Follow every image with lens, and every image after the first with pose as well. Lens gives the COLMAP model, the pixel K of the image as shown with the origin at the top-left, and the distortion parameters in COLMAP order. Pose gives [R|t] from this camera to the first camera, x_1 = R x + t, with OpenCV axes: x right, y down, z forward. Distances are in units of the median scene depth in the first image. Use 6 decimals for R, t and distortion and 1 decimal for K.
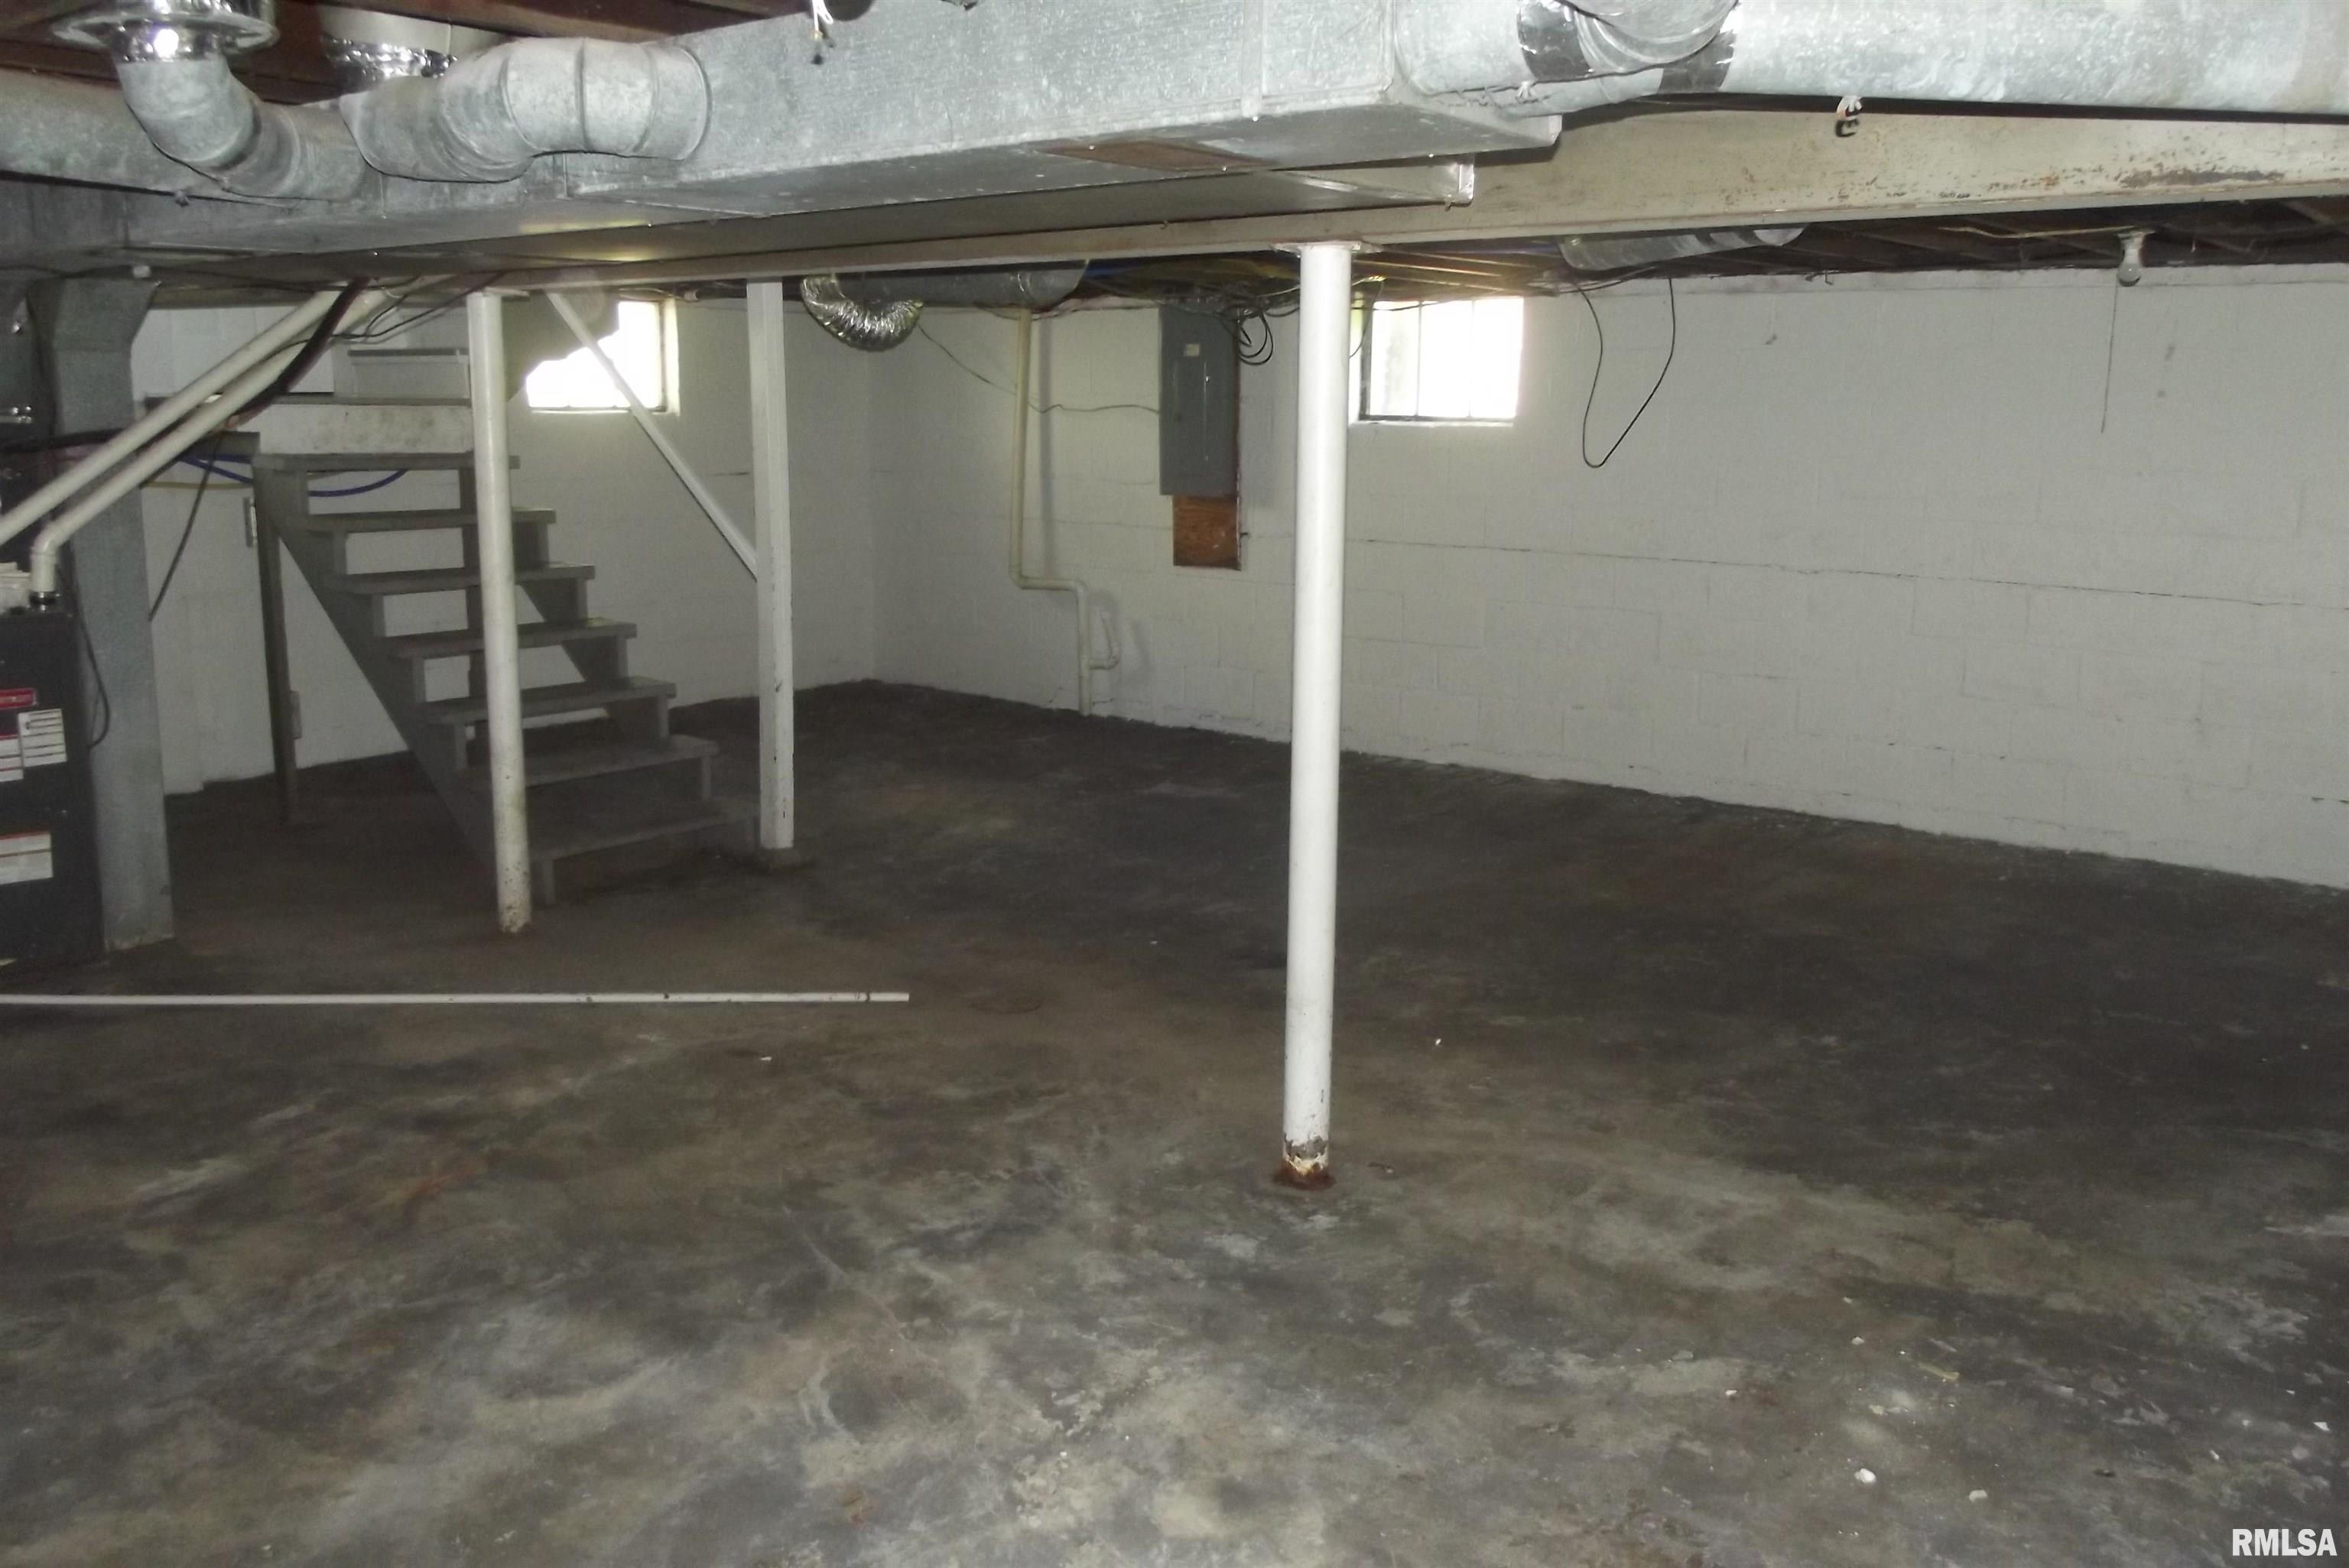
lens RADIAL K [[1921.8, 0, 1174.5], [0, 1921.8, 784.0], [0, 0, 1]] dist [-0.062111, 0.066815]
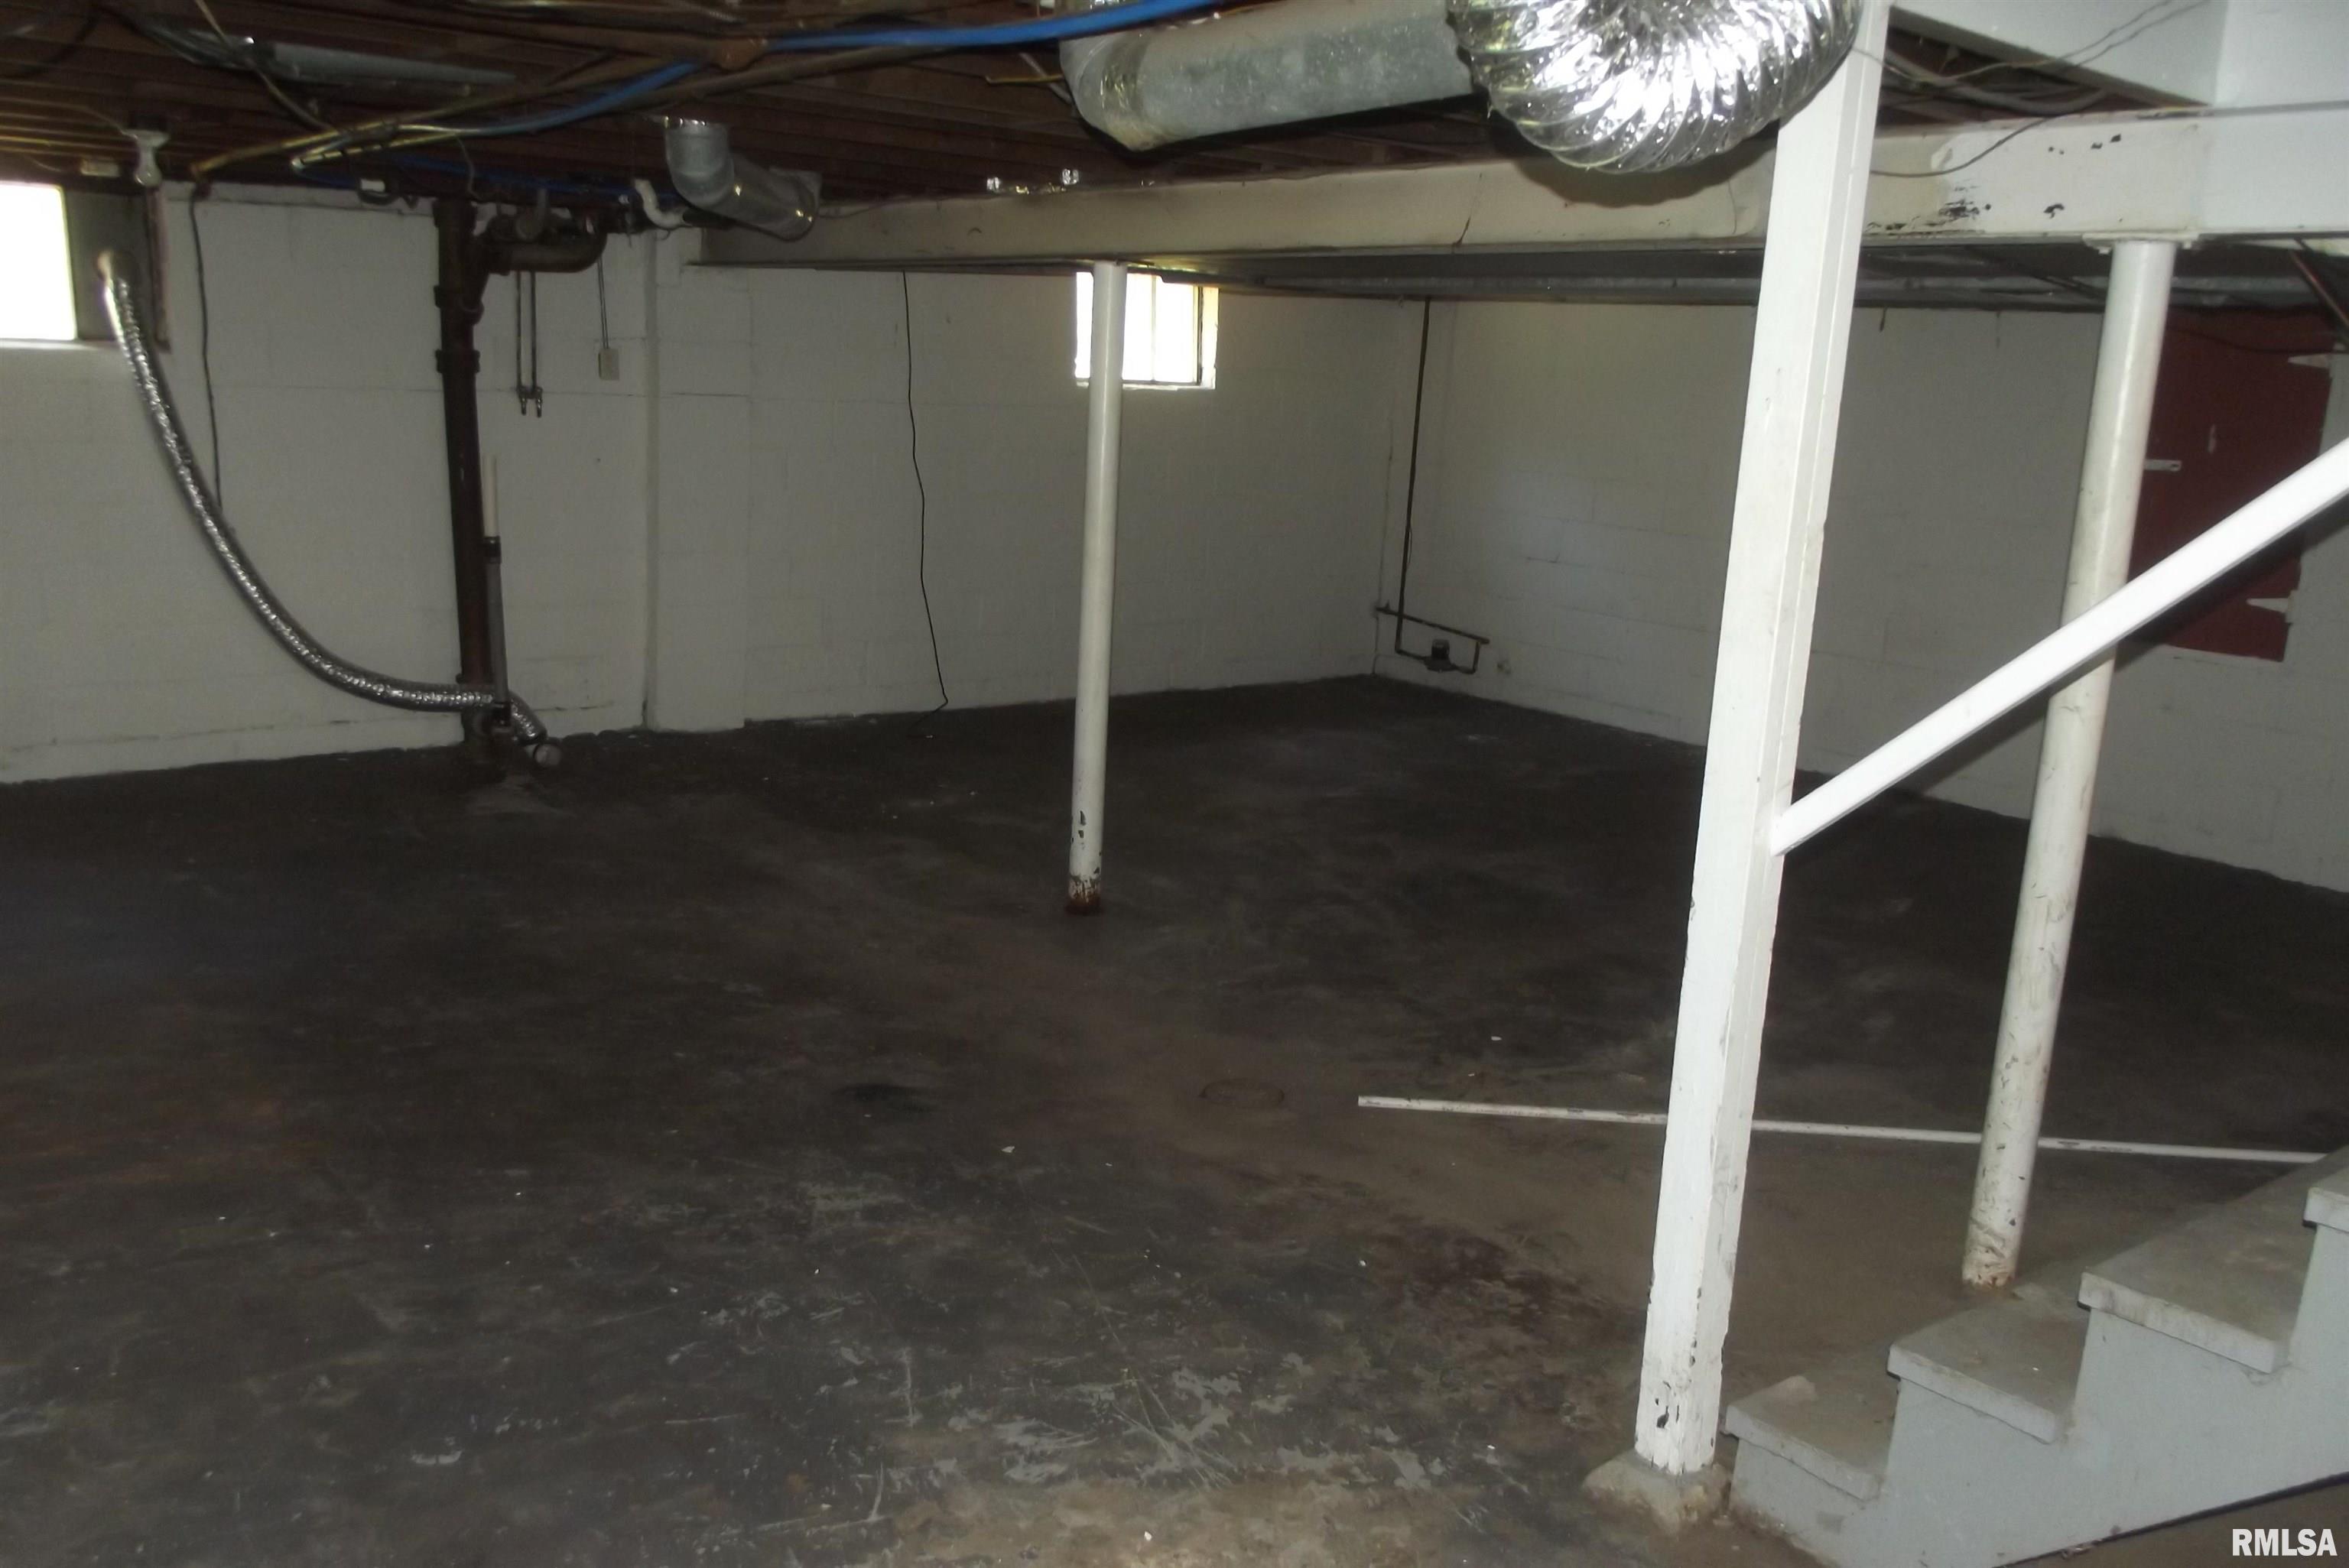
lens RADIAL K [[1921.8, 0, 1174.5], [0, 1921.8, 784.0], [0, 0, 1]] dist [-0.062111, 0.066815]
pose [[-0.973226, -0.106149, 0.203871, -0.266628], [-0.017559, 0.918717, 0.394527, -0.425747], [-0.229179, 0.380384, -0.895983, 2.114551]]
